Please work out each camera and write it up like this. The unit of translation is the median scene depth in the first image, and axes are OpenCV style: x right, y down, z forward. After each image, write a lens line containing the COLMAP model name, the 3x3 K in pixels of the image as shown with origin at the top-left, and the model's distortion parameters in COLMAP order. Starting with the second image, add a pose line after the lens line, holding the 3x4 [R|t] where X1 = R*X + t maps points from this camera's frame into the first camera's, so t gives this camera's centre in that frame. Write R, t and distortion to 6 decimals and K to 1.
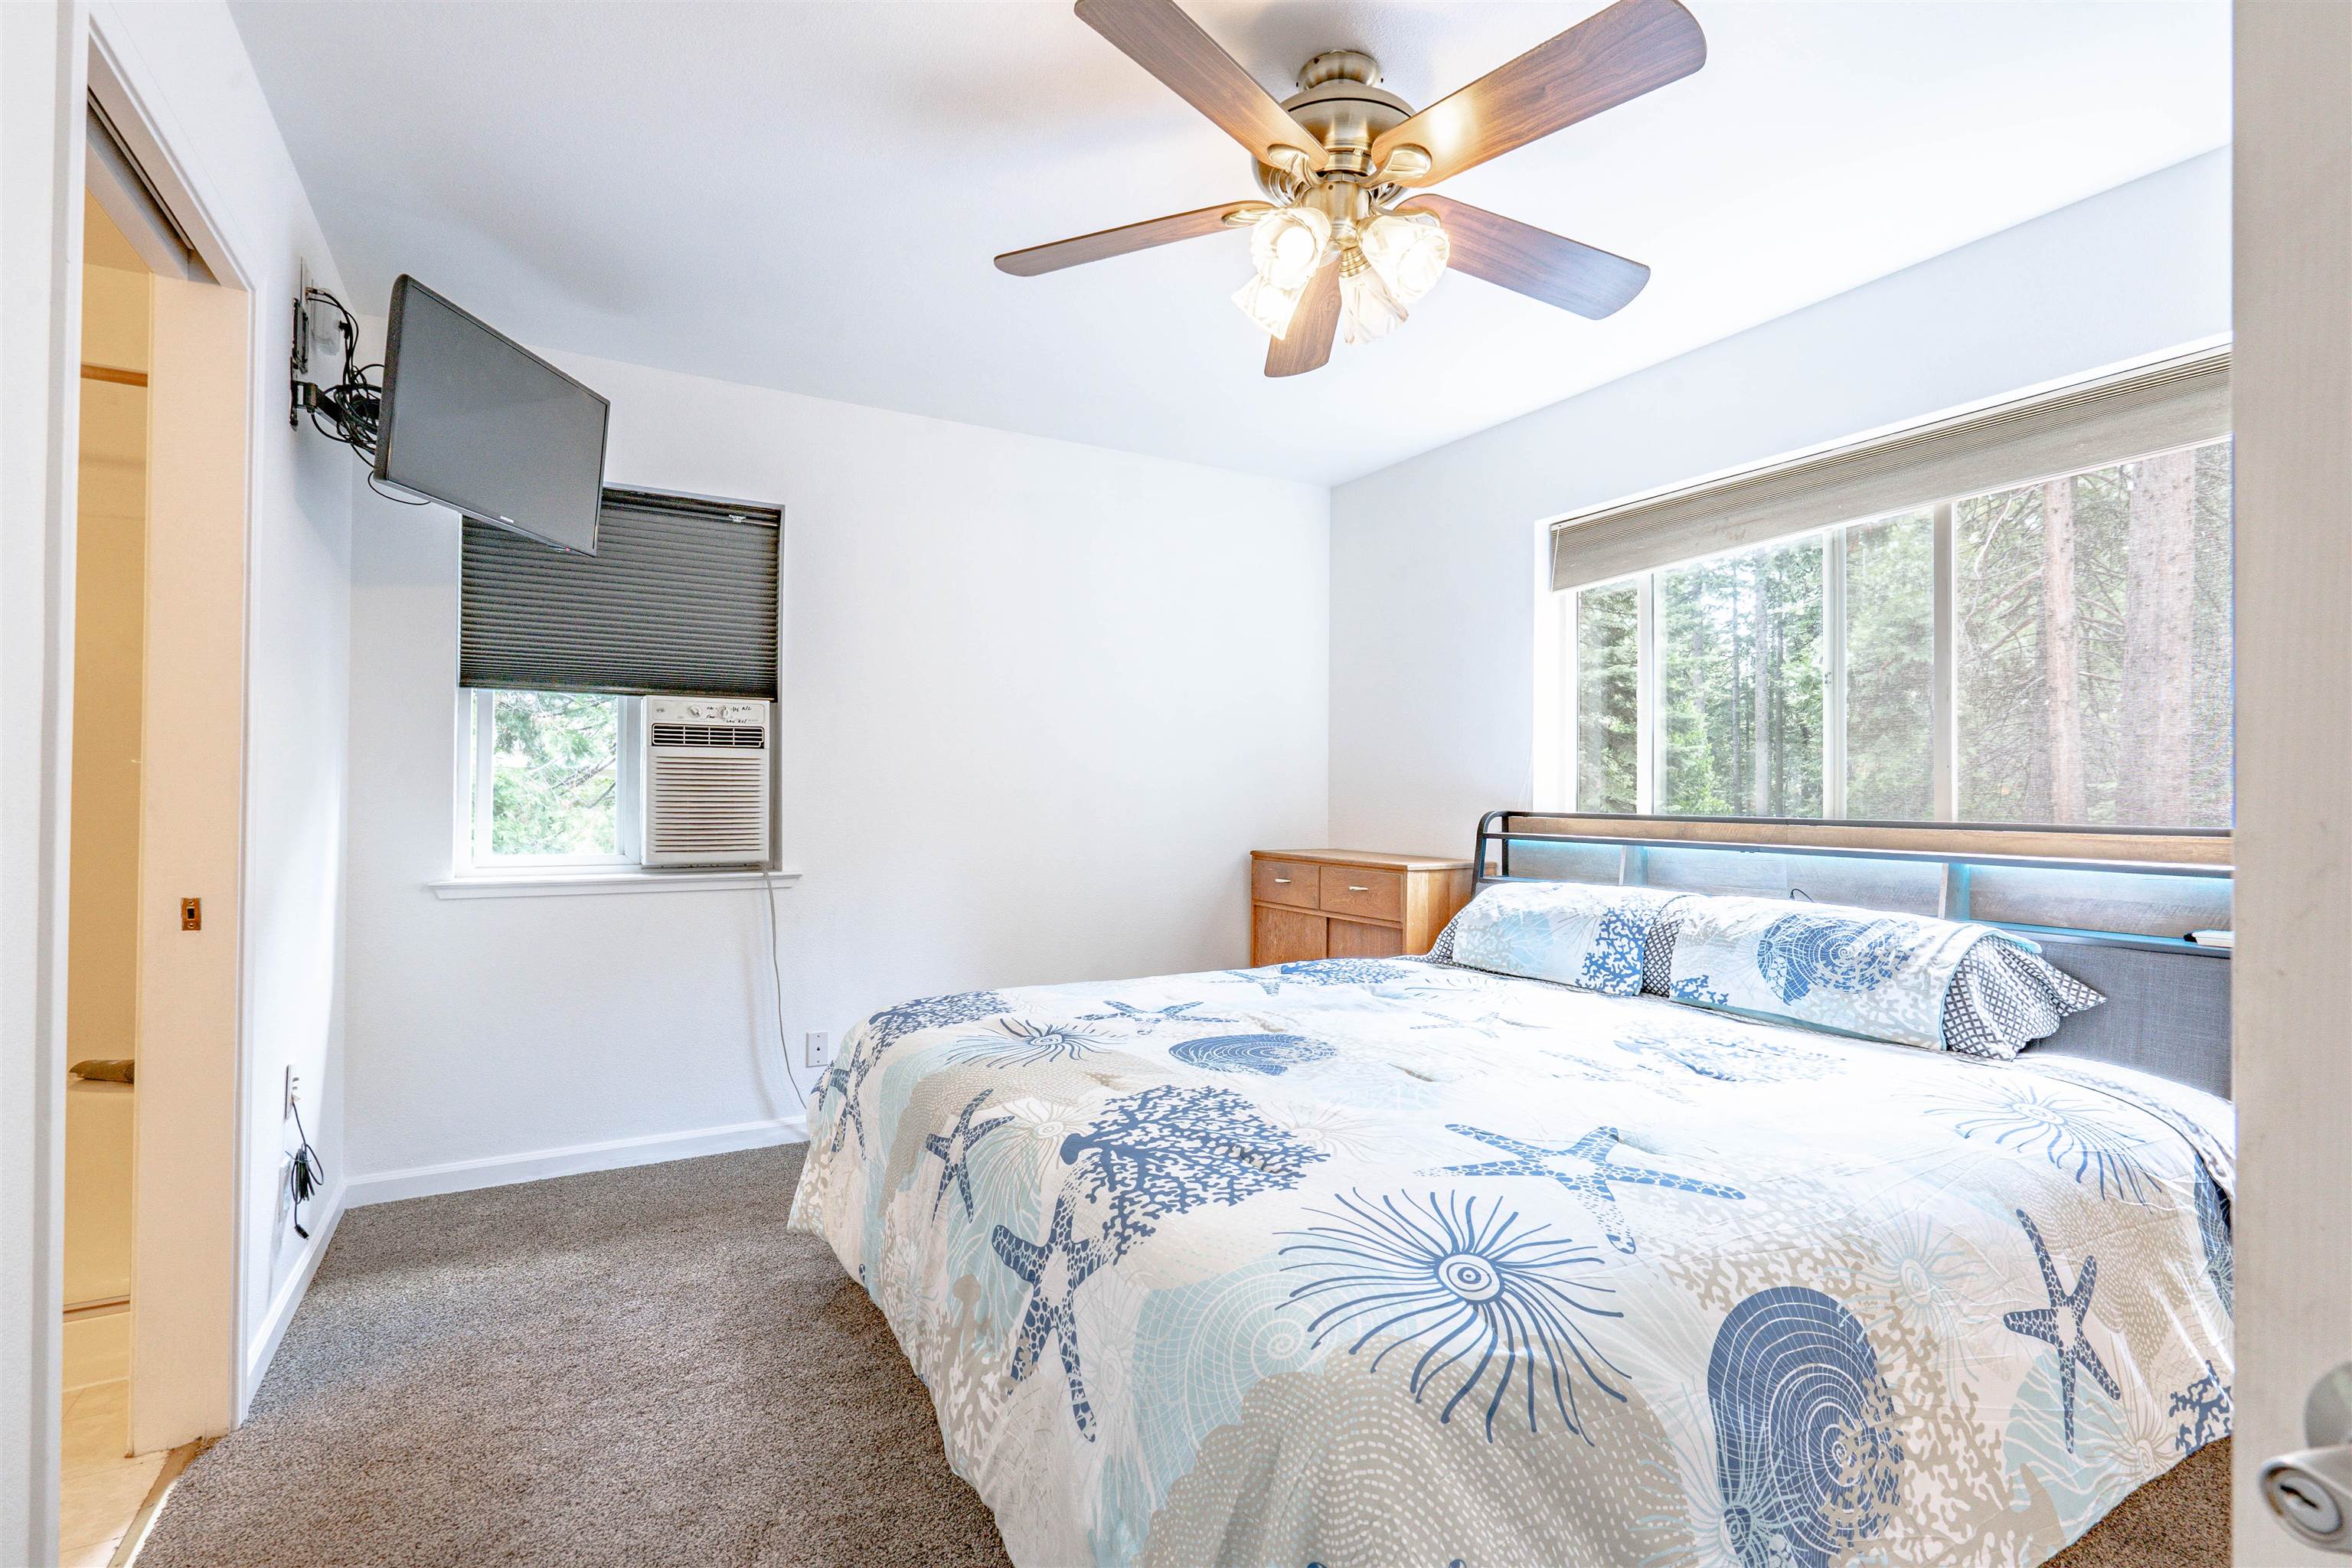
lens RADIAL K [[1075.4, 0, 1169.4], [0, 1075.4, 792.6], [0, 0, 1]] dist [-0.006268, 0.000222]
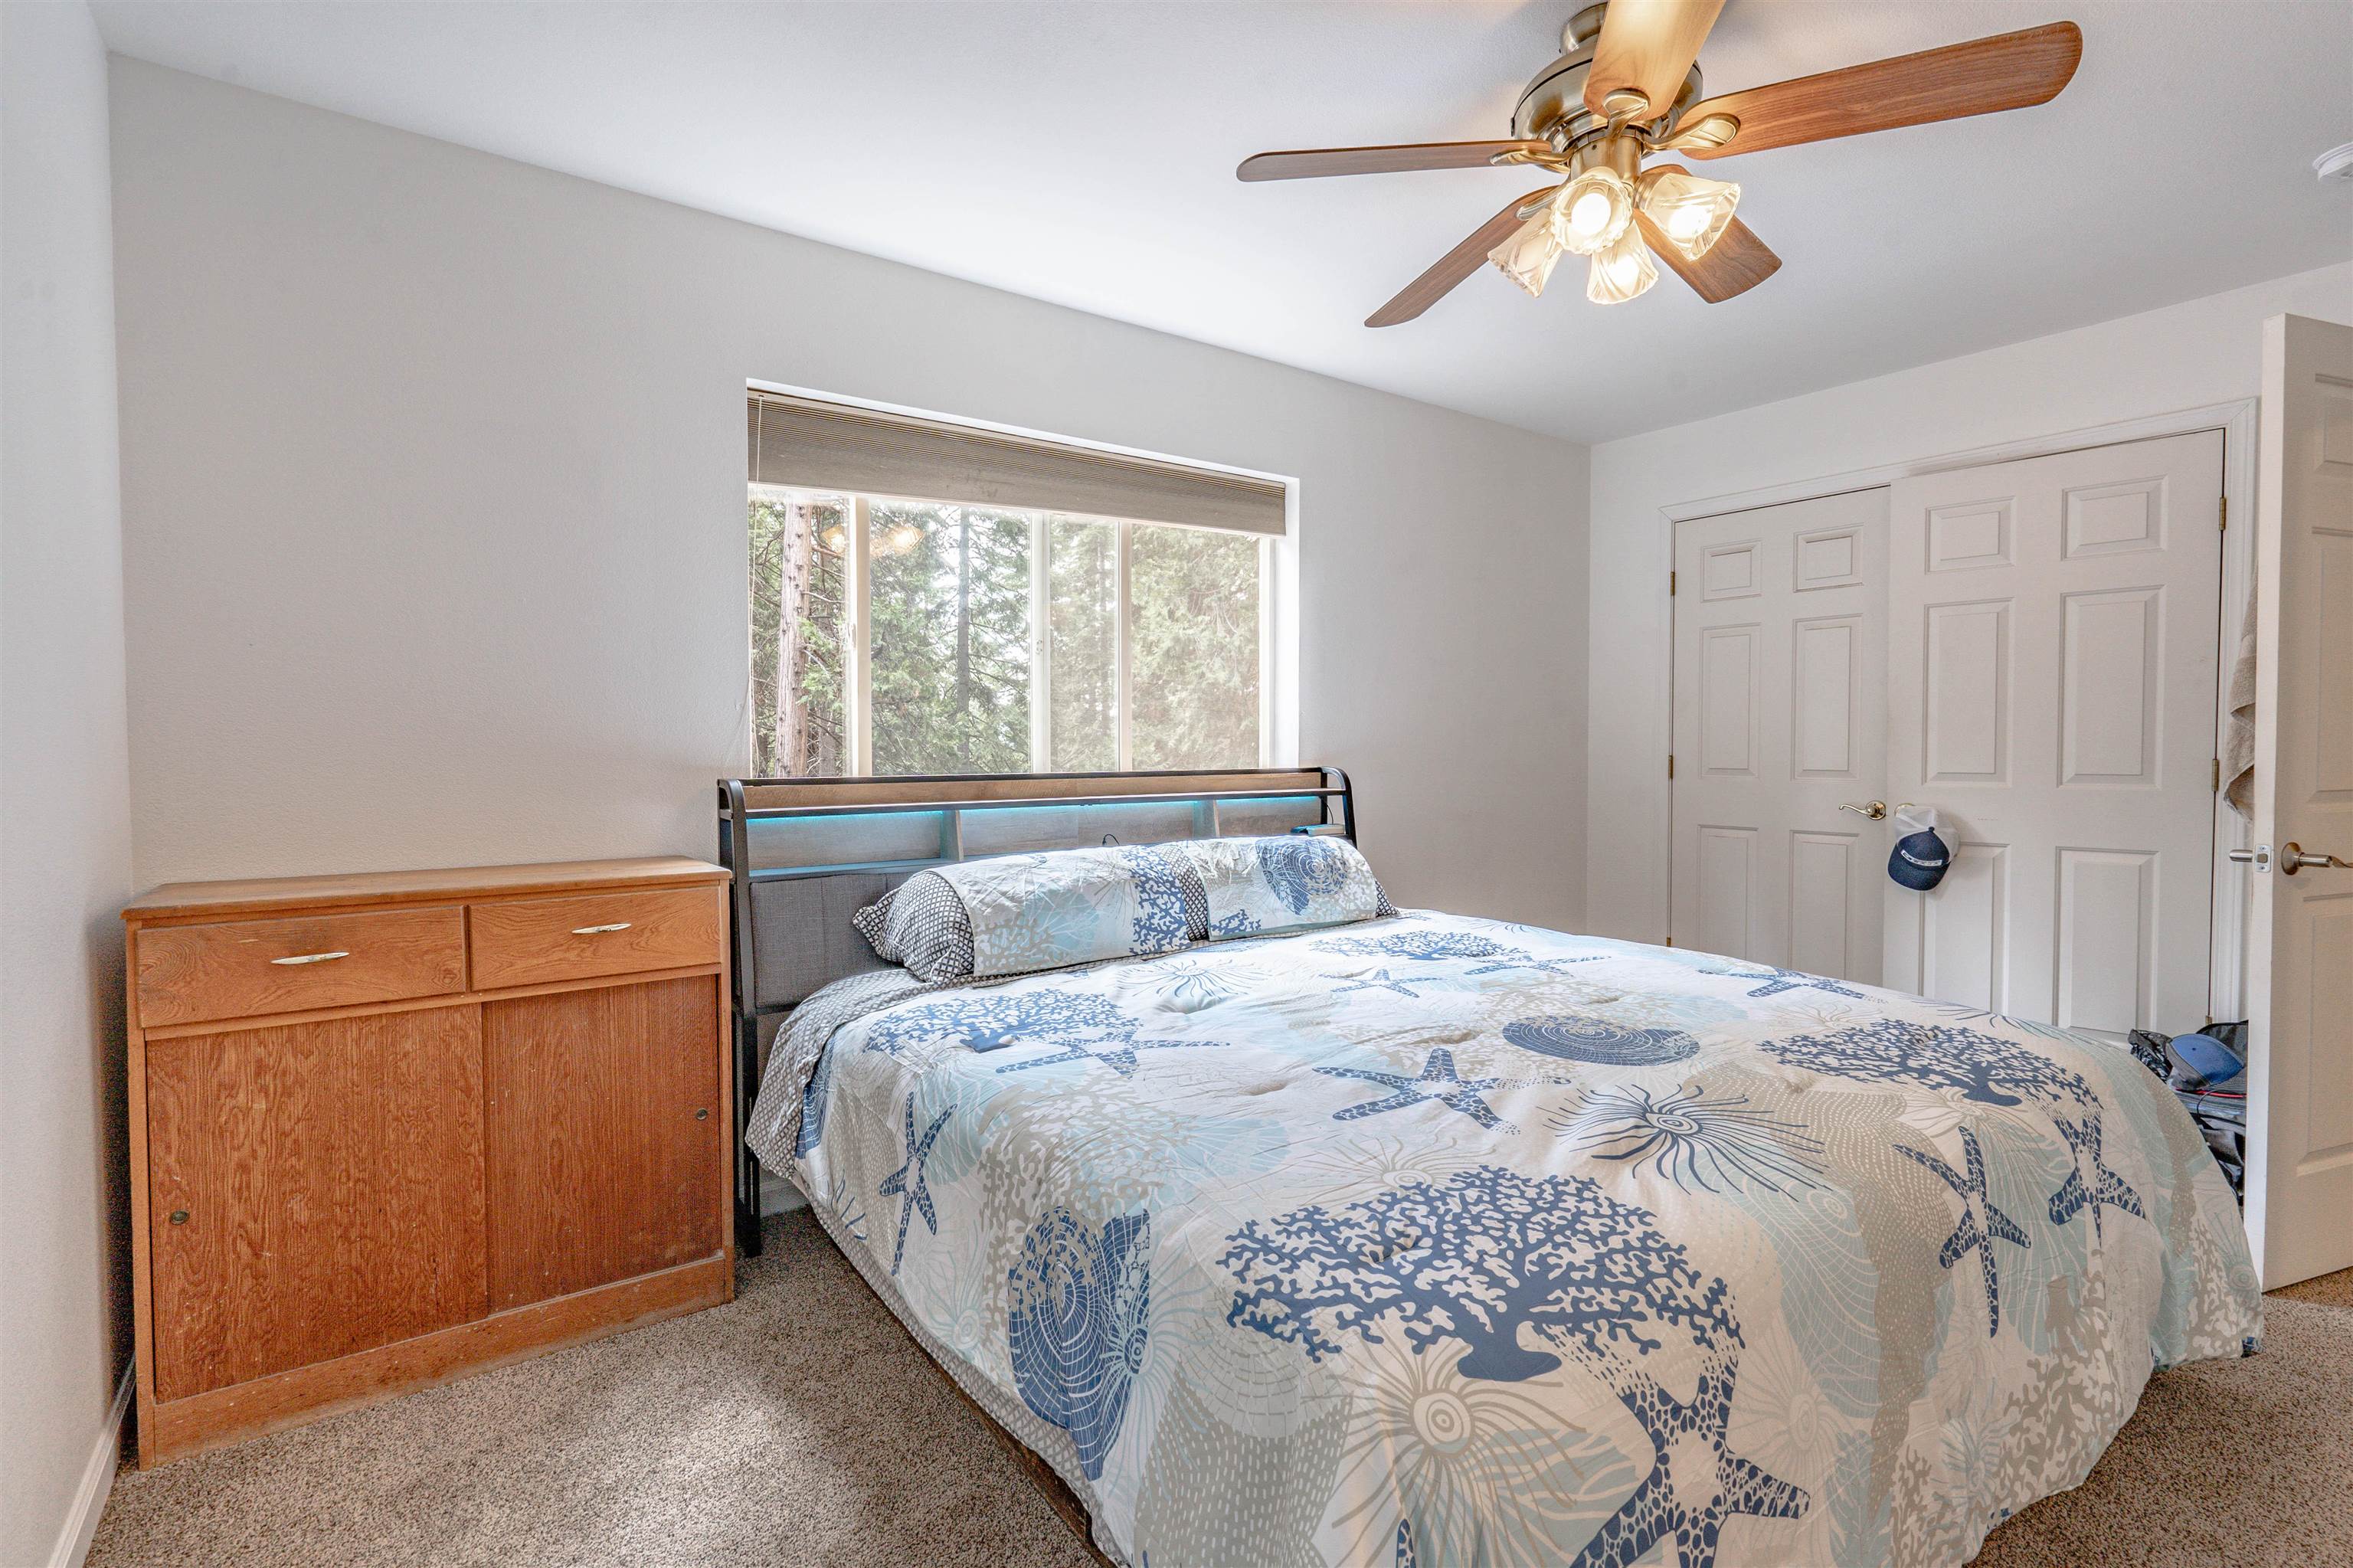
lens RADIAL K [[1075.9, 0, 1170.9], [0, 1075.9, 768.8], [0, 0, 1]] dist [-0.006268, 0.000222]
pose [[-0.128187, -0.024518, 0.991447, -0.661533], [0.000909, 0.999691, 0.024839, -0.007610], [-0.991750, 0.004086, -0.128125, 1.308958]]
